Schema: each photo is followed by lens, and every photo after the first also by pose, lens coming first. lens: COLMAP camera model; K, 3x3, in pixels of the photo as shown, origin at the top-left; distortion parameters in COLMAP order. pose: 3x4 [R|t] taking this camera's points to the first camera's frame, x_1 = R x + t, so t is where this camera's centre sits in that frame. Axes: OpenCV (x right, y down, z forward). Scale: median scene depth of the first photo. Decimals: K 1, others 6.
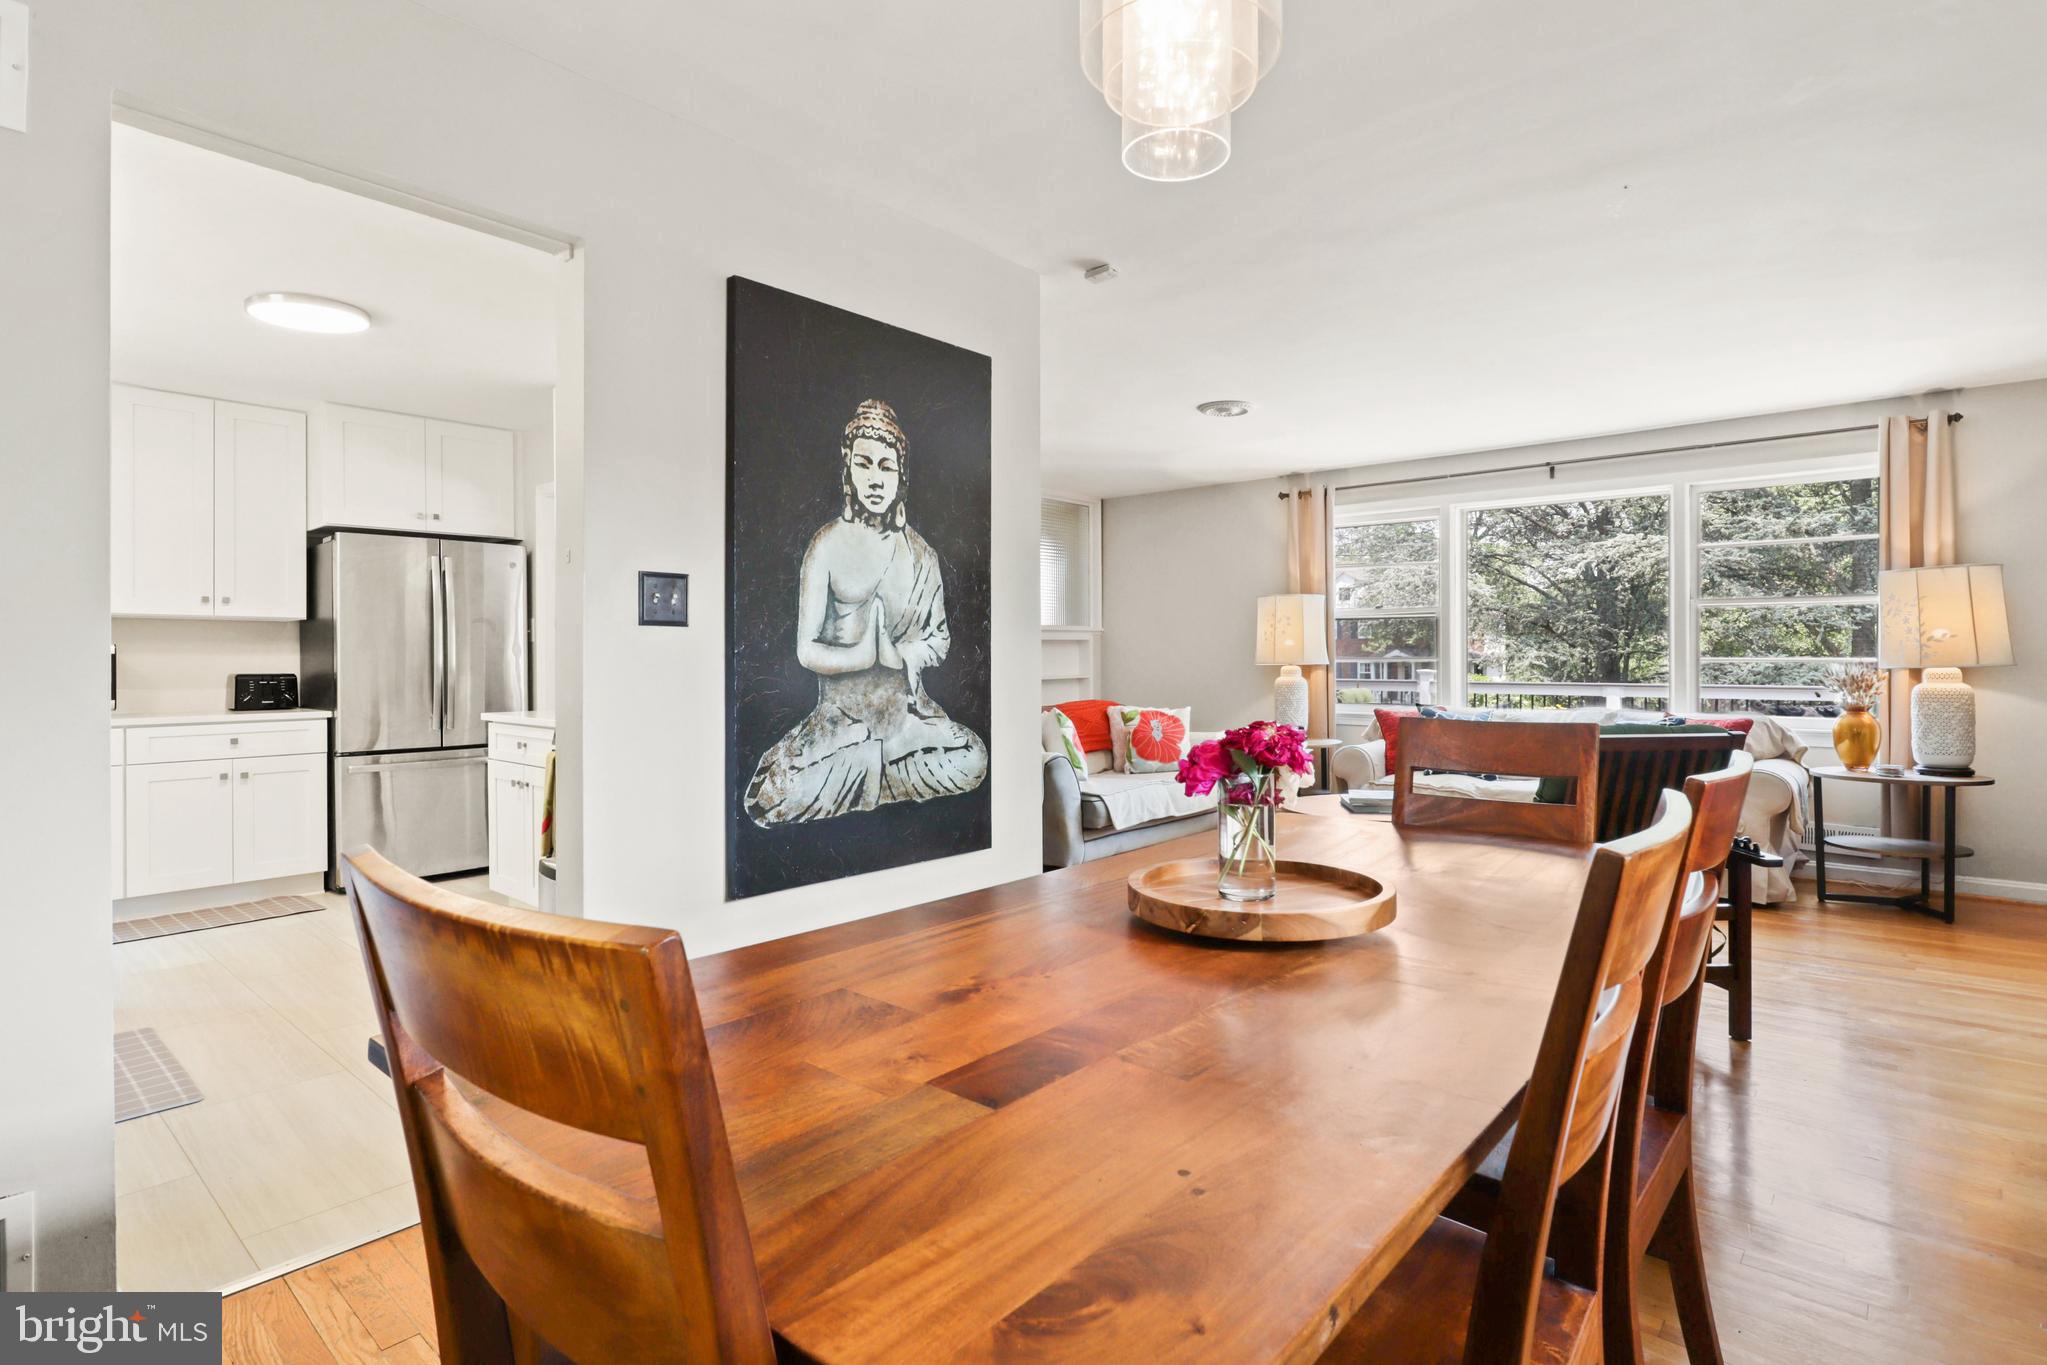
lens RADIAL K [[1017.8, 0, 1030.5], [0, 1017.8, 657.7], [0, 0, 1]] dist [-0.019035, 0.009278]
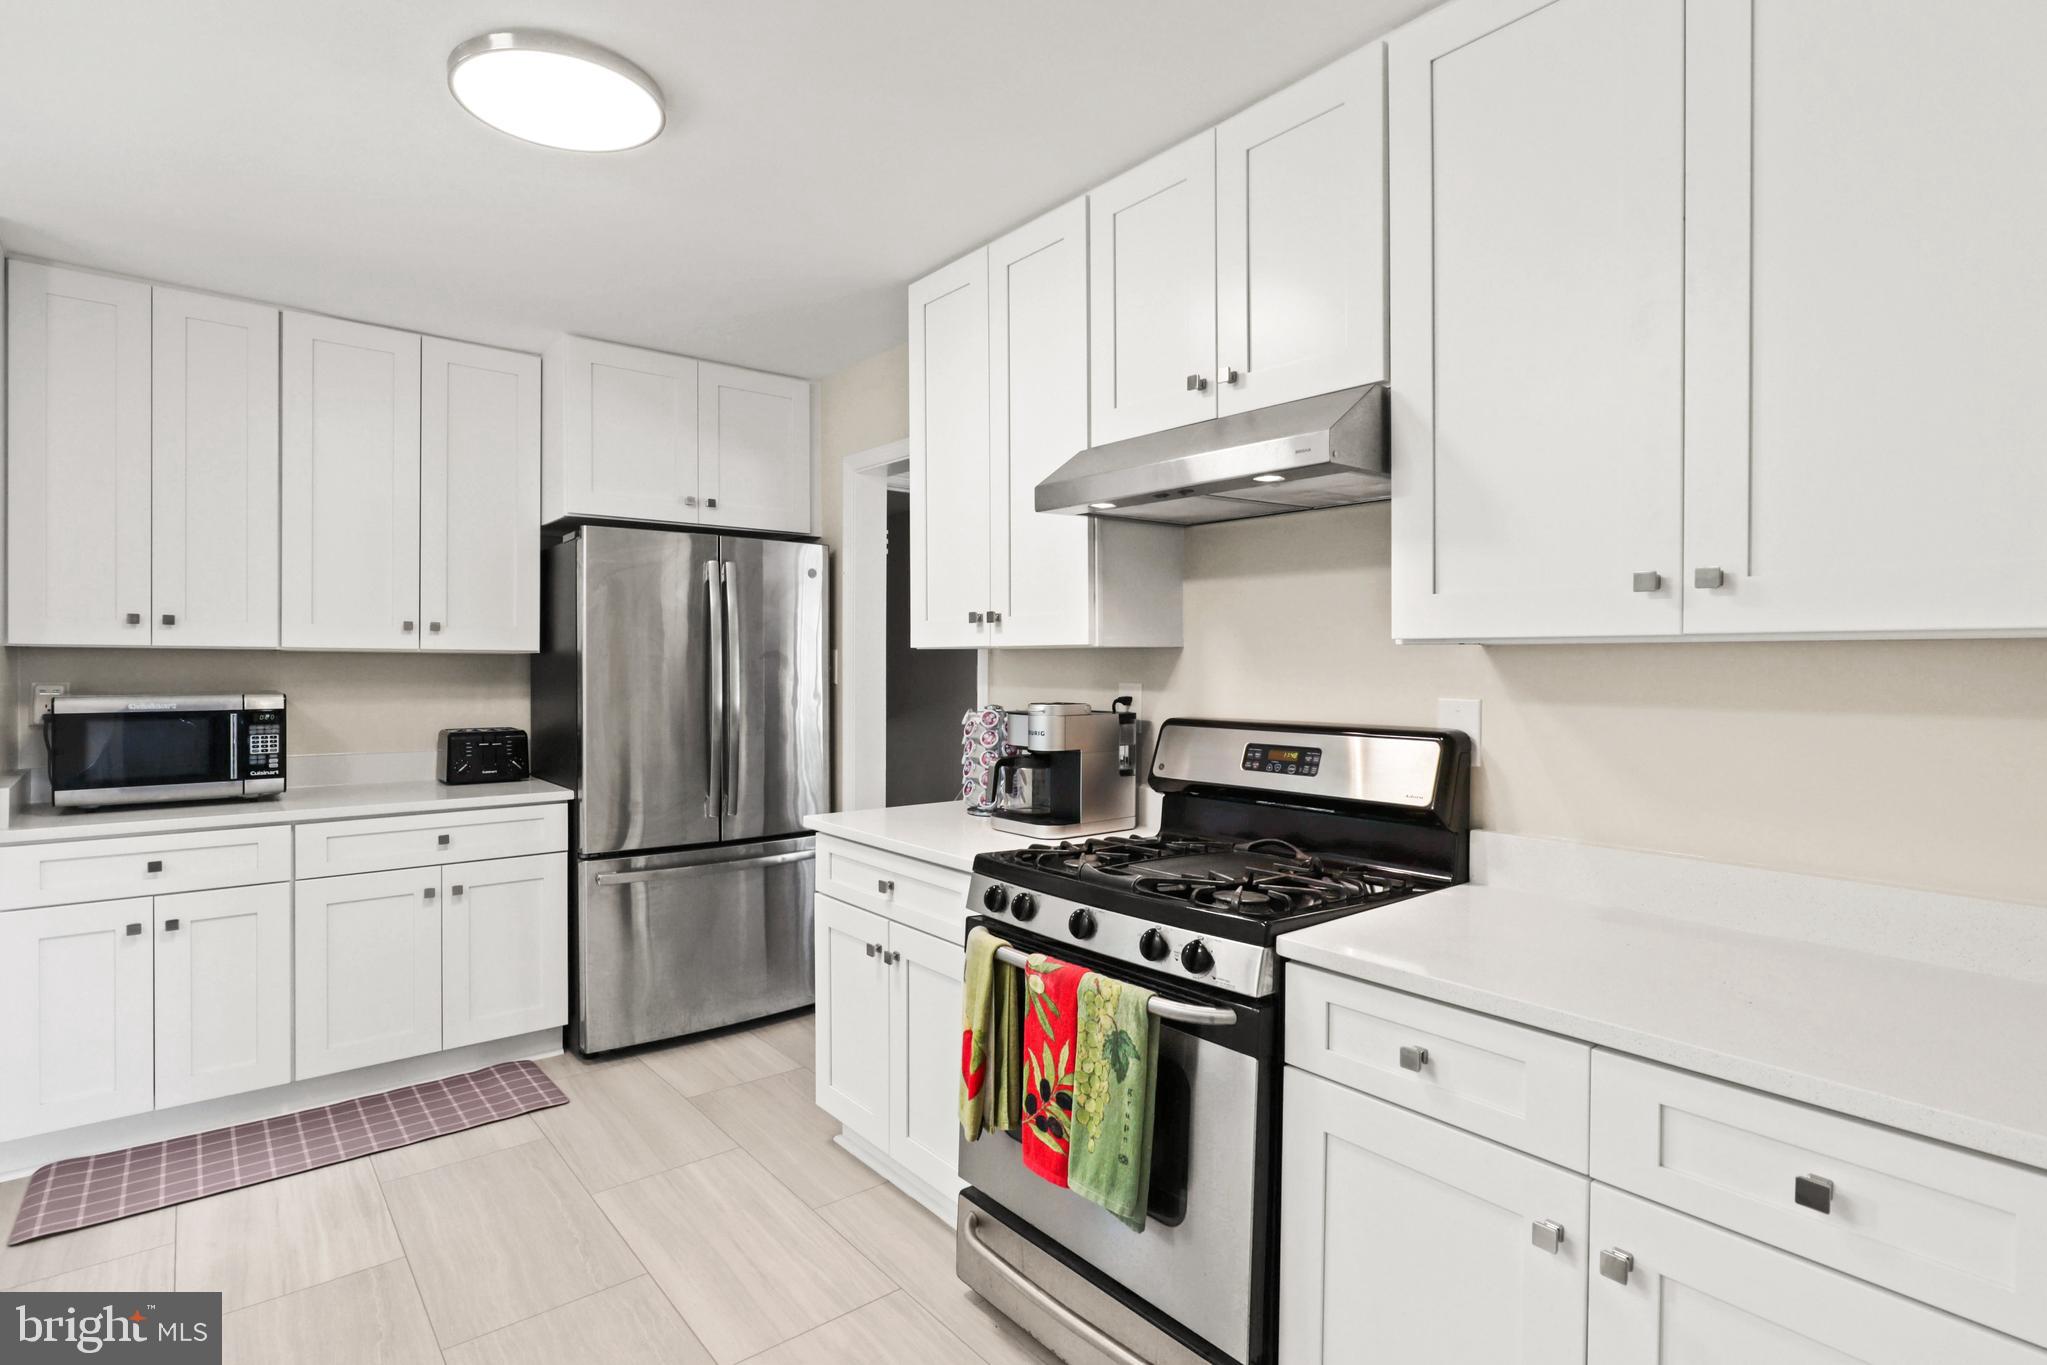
lens RADIAL K [[1017.8, 0, 1019.9], [0, 1017.8, 671.1], [0, 0, 1]] dist [-0.019035, 0.009278]
pose [[0.986254, 0.011030, -0.164870, -0.278156], [-0.009489, 0.999904, 0.010128, -0.035797], [0.164965, -0.008424, 0.986263, 0.369559]]
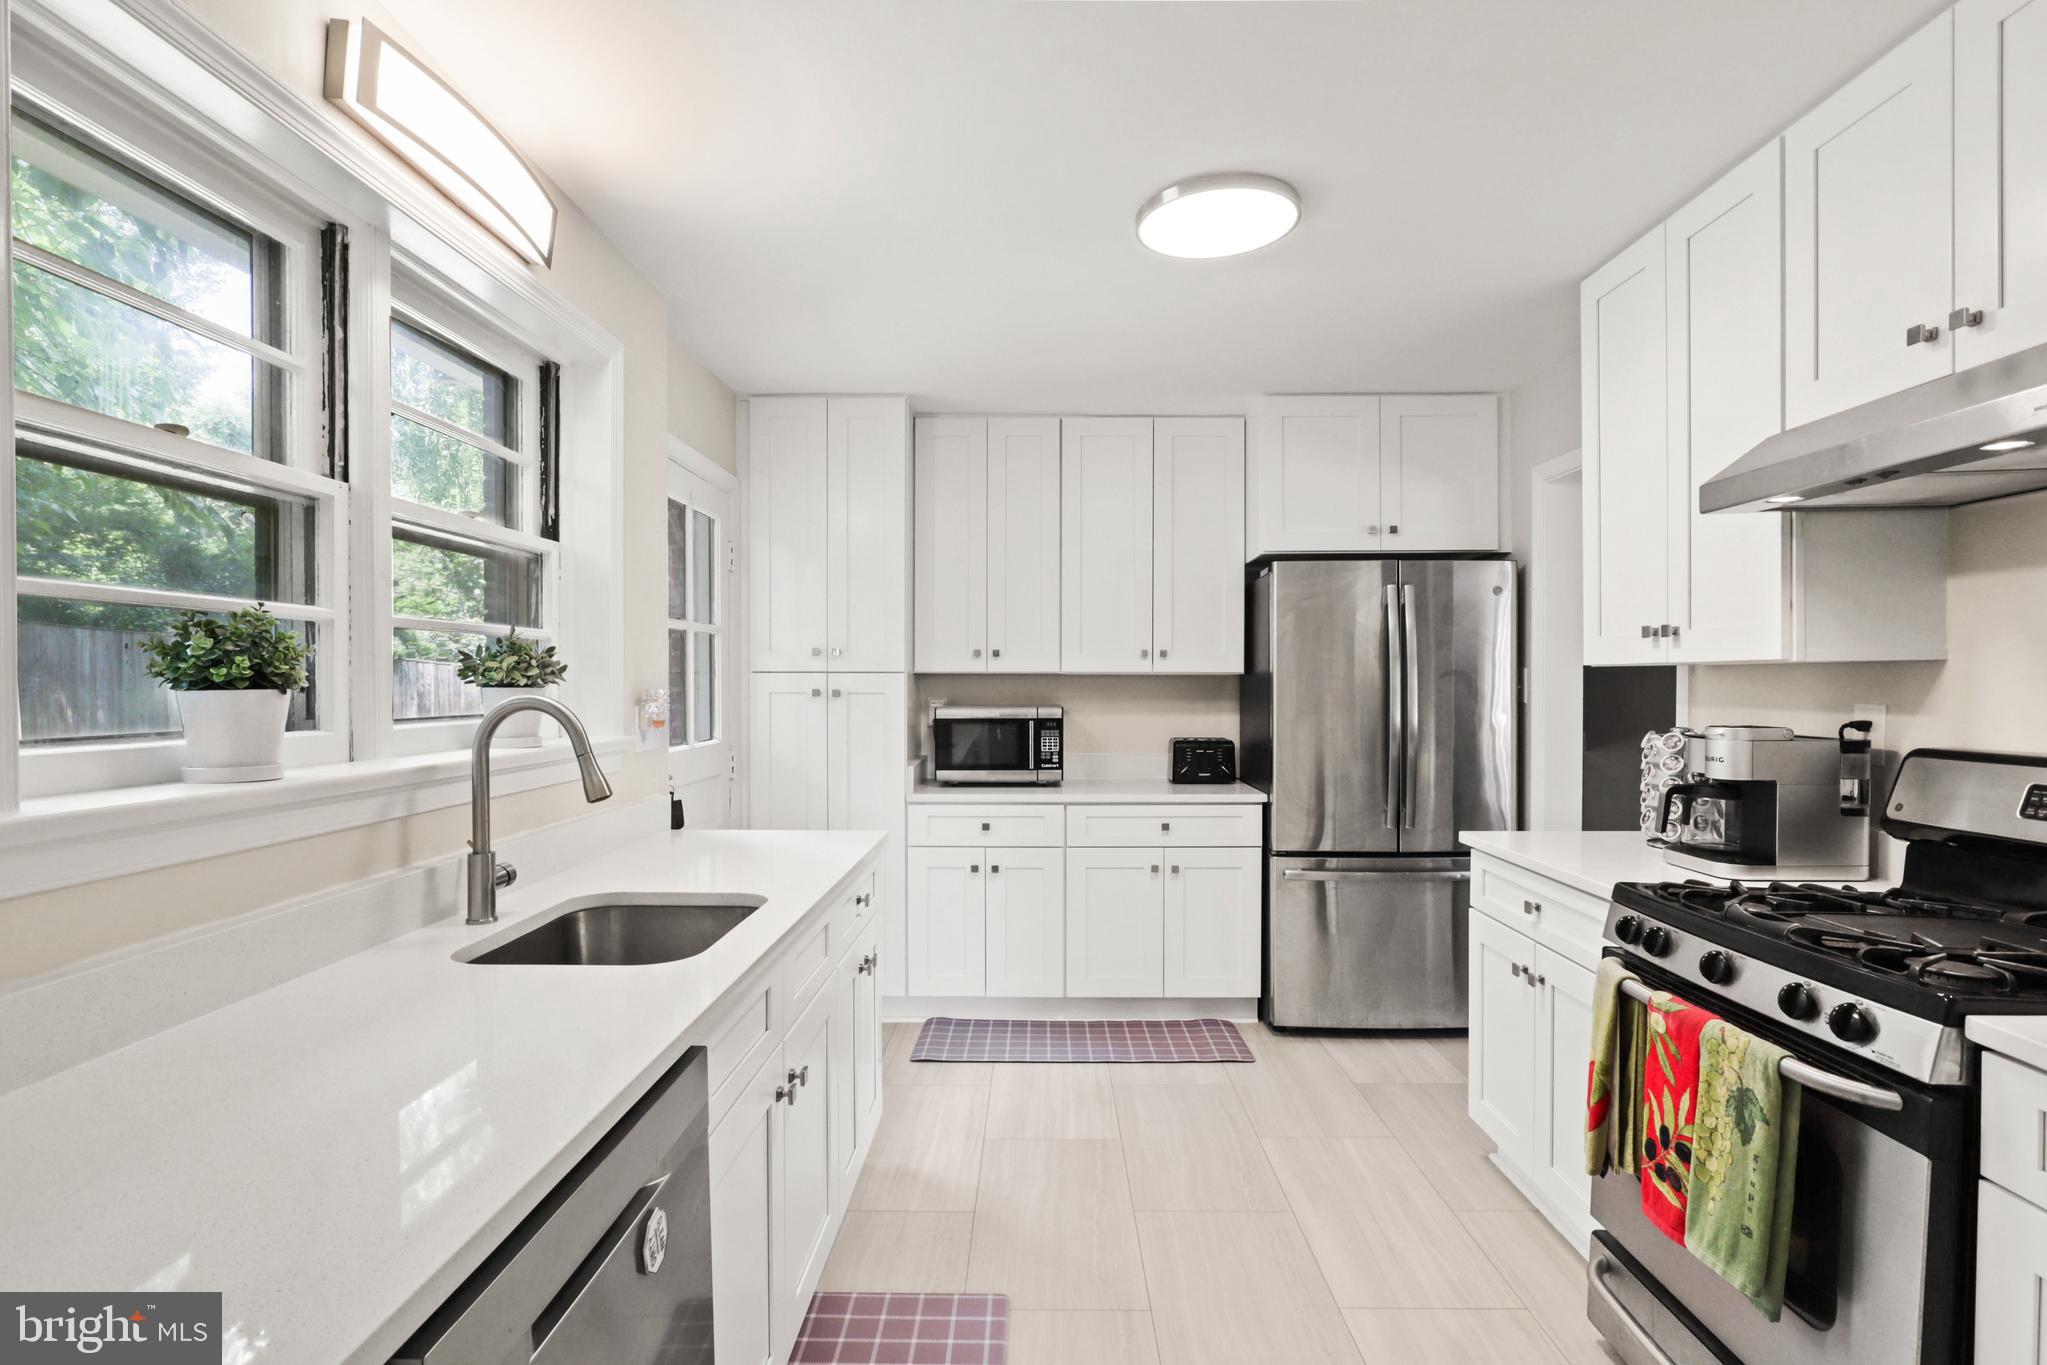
lens RADIAL K [[1017.8, 0, 1024.5], [0, 1017.8, 695.6], [0, 0, 1]] dist [-0.019035, 0.009278]
pose [[0.642999, 0.015371, -0.765712, -0.209945], [-0.000881, 0.999813, 0.019331, -0.036644], [0.765866, -0.011755, 0.642893, 0.348184]]
